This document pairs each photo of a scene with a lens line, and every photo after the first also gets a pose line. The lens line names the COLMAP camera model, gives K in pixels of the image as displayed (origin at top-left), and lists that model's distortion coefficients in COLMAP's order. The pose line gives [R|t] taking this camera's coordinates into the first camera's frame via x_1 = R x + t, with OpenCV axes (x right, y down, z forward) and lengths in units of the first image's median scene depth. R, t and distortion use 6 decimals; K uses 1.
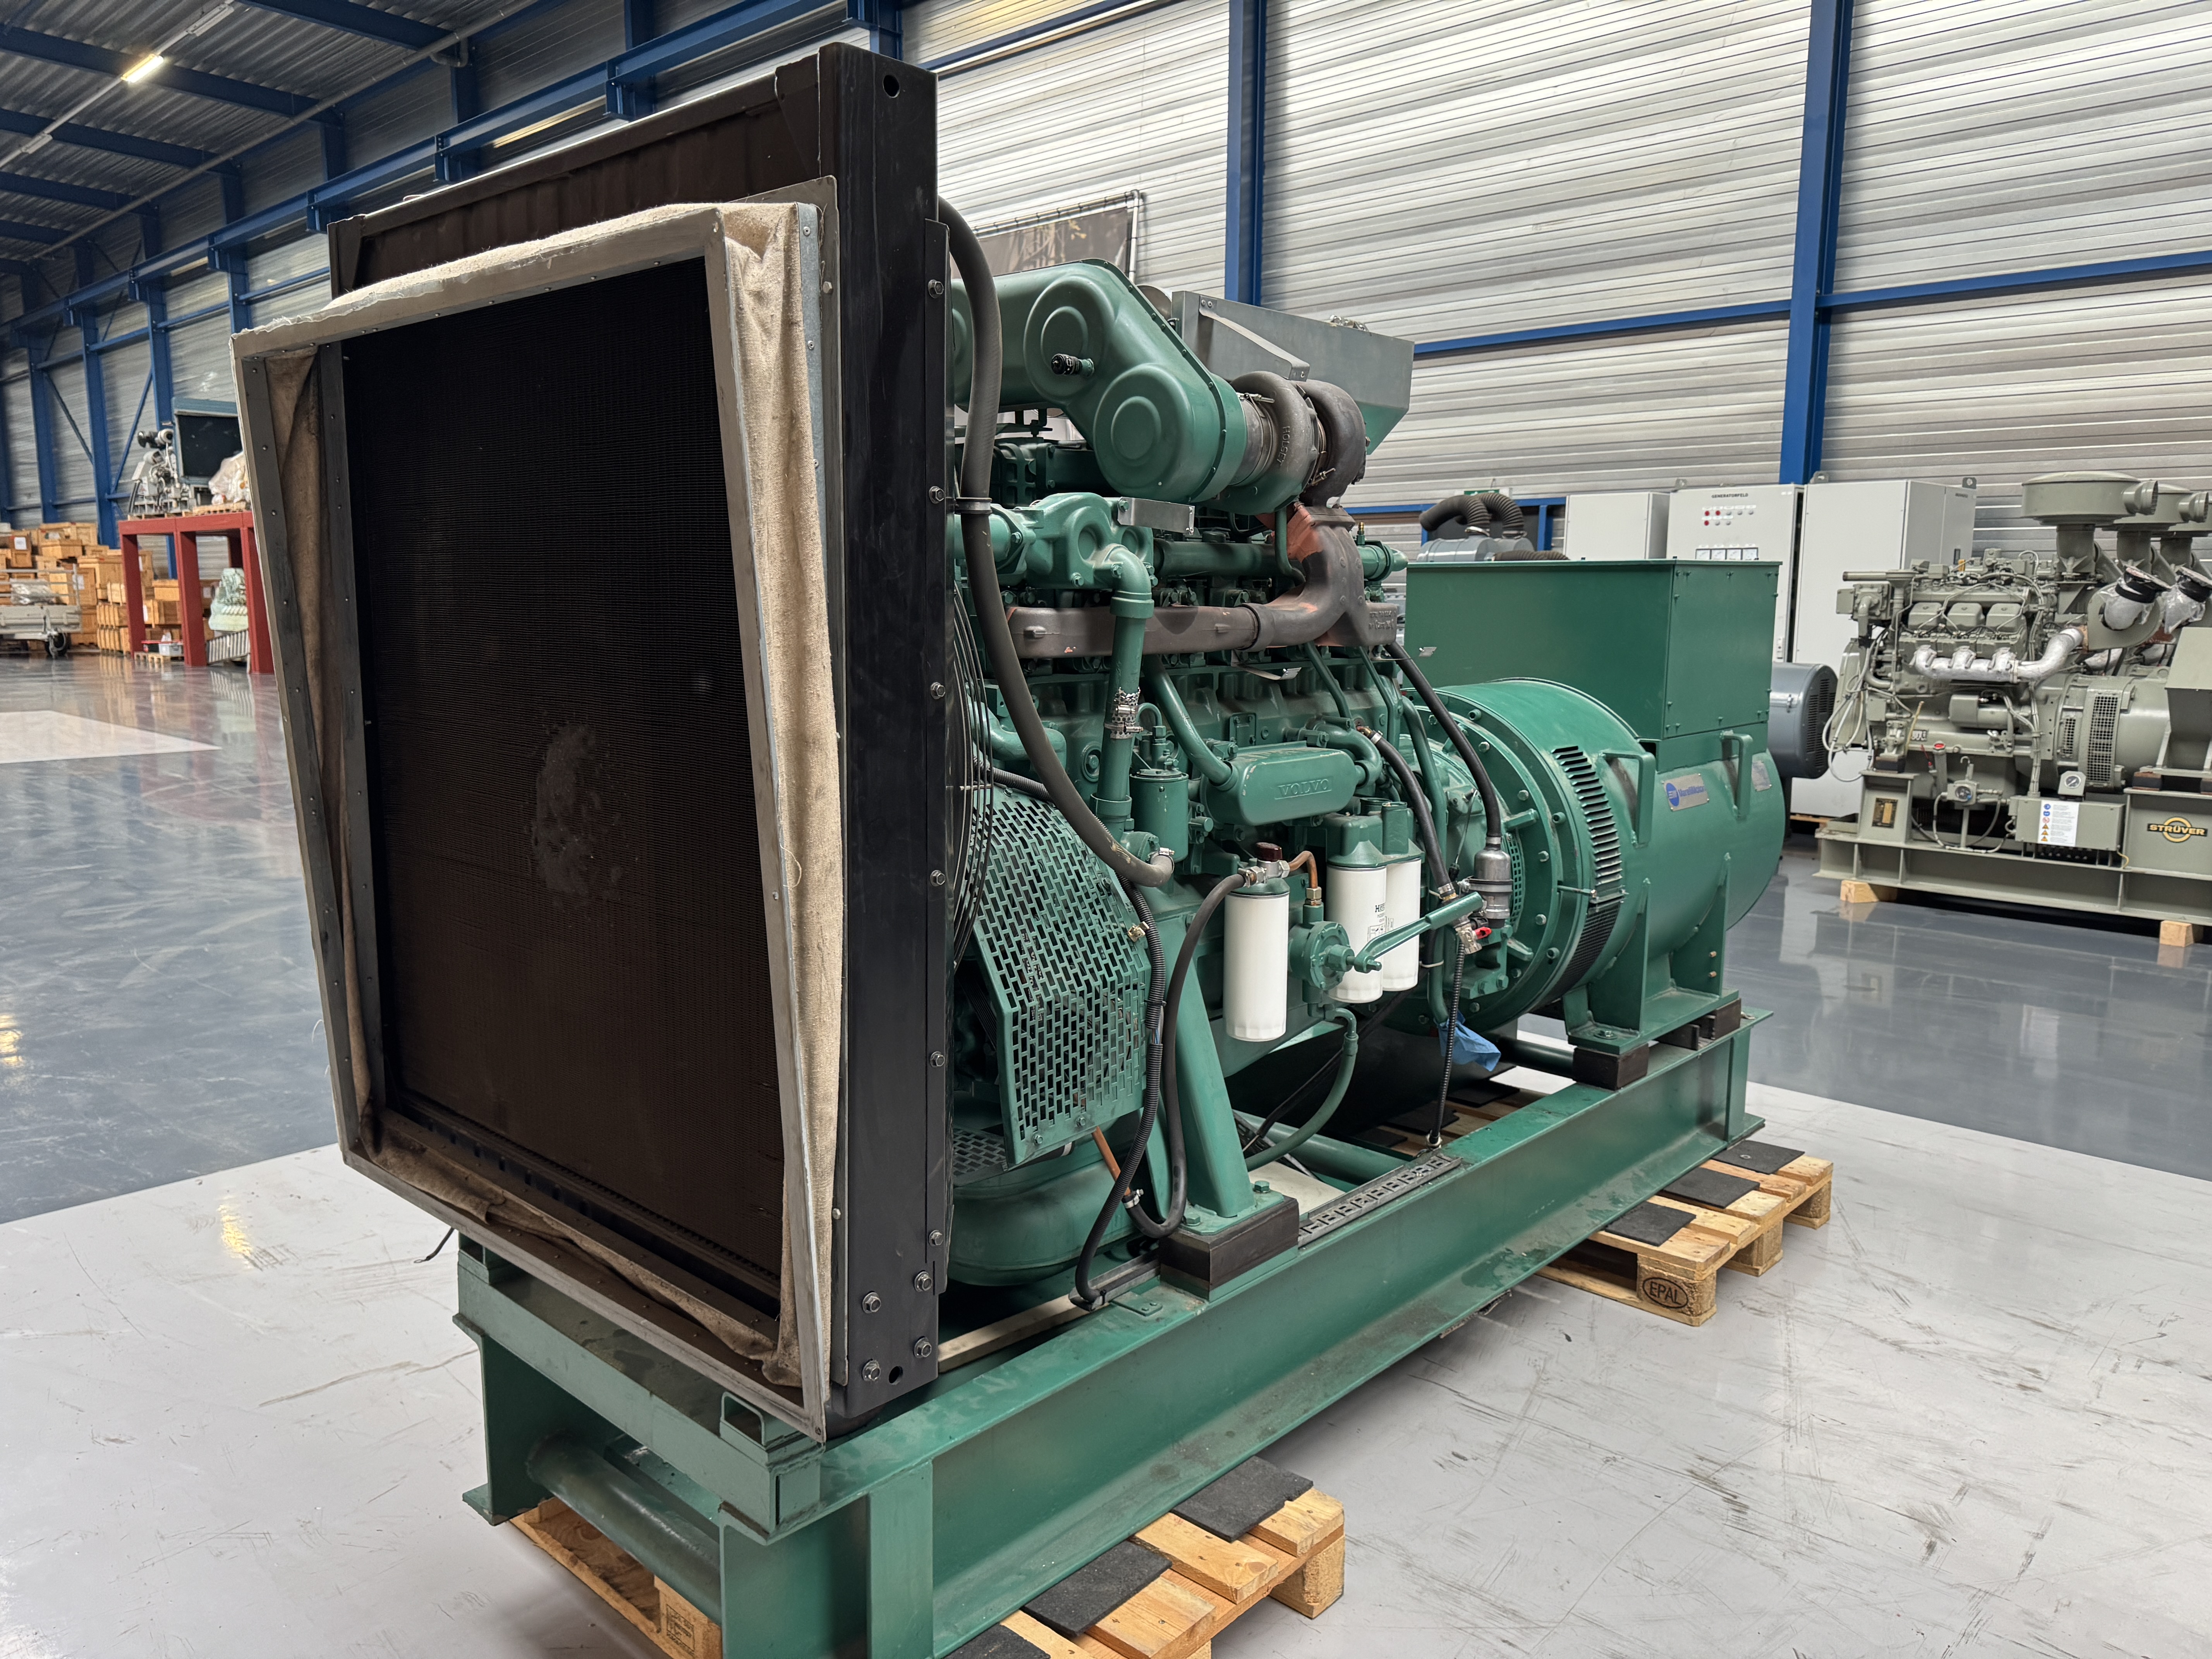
lens RADIAL K [[1550.6, 0, 1103.6], [0, 1550.6, 821.8], [0, 0, 1]] dist [0.029906, -0.030785]
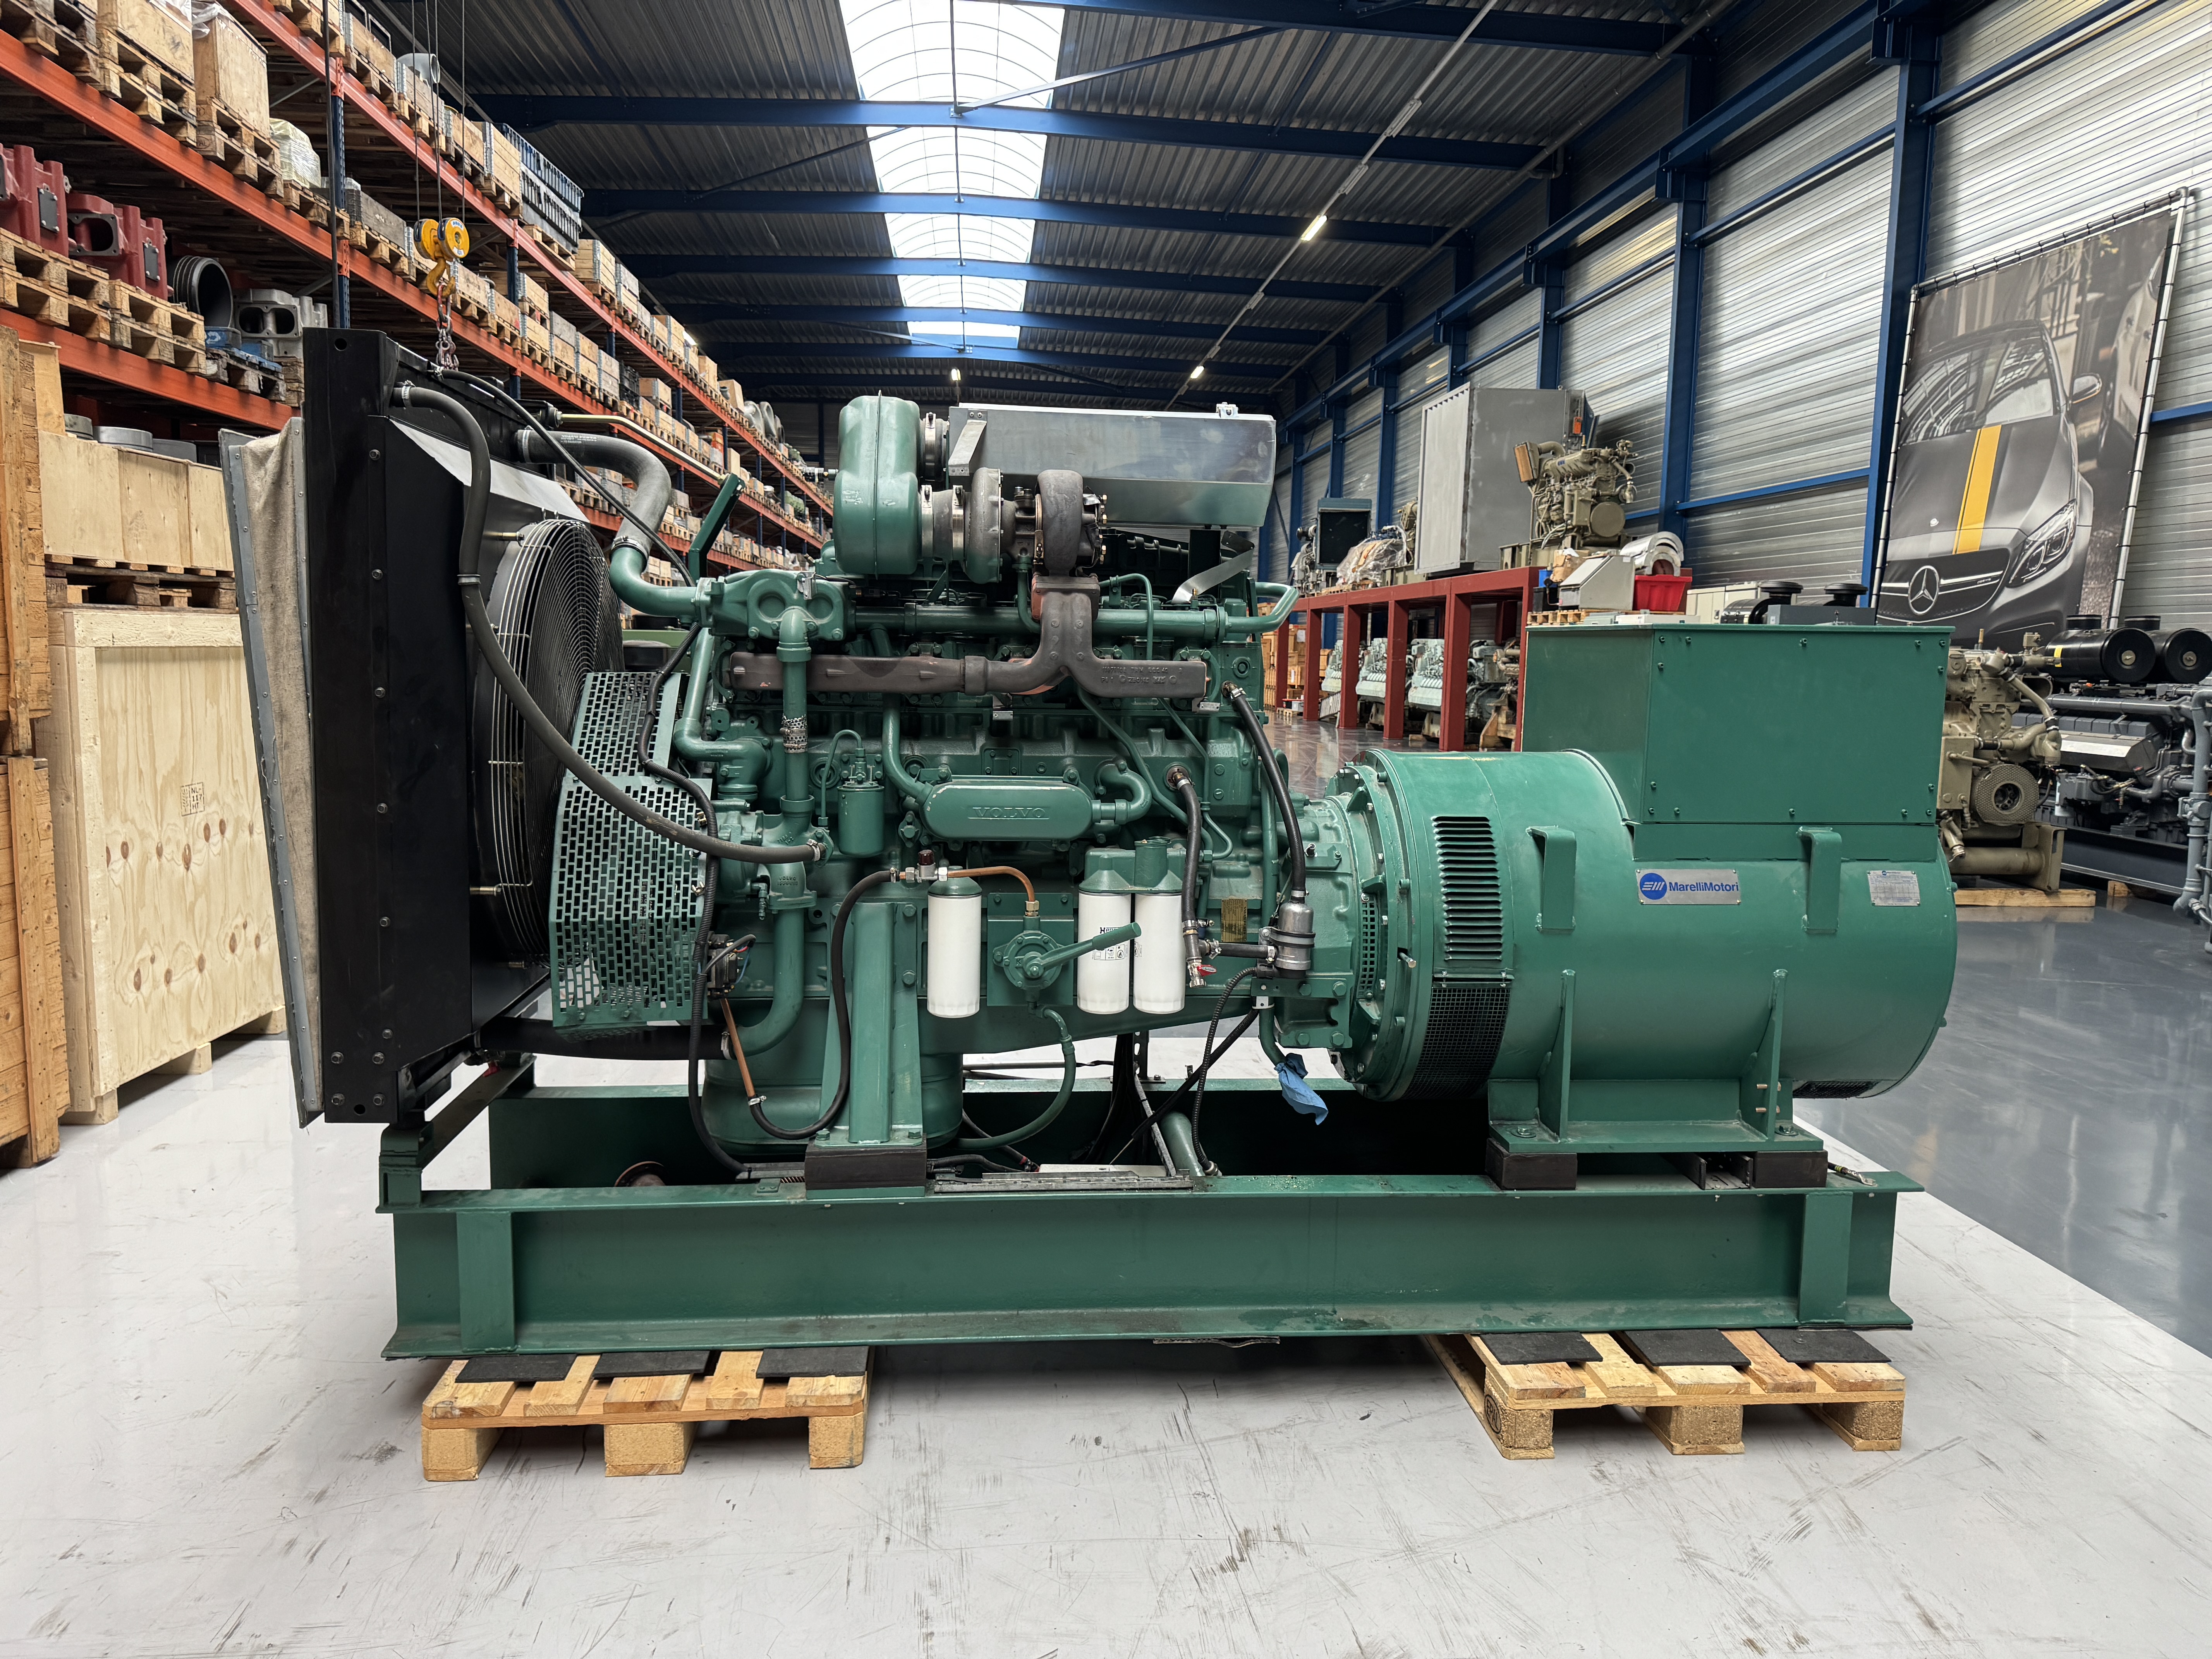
lens RADIAL K [[1550.6, 0, 1107.4], [0, 1550.6, 842.1], [0, 0, 1]] dist [0.029906, -0.030785]
pose [[0.745328, 0.094278, -0.659998, 0.173128], [-0.116772, 0.993108, 0.009992, -0.003685], [0.656392, 0.069622, 0.751201, 0.030649]]
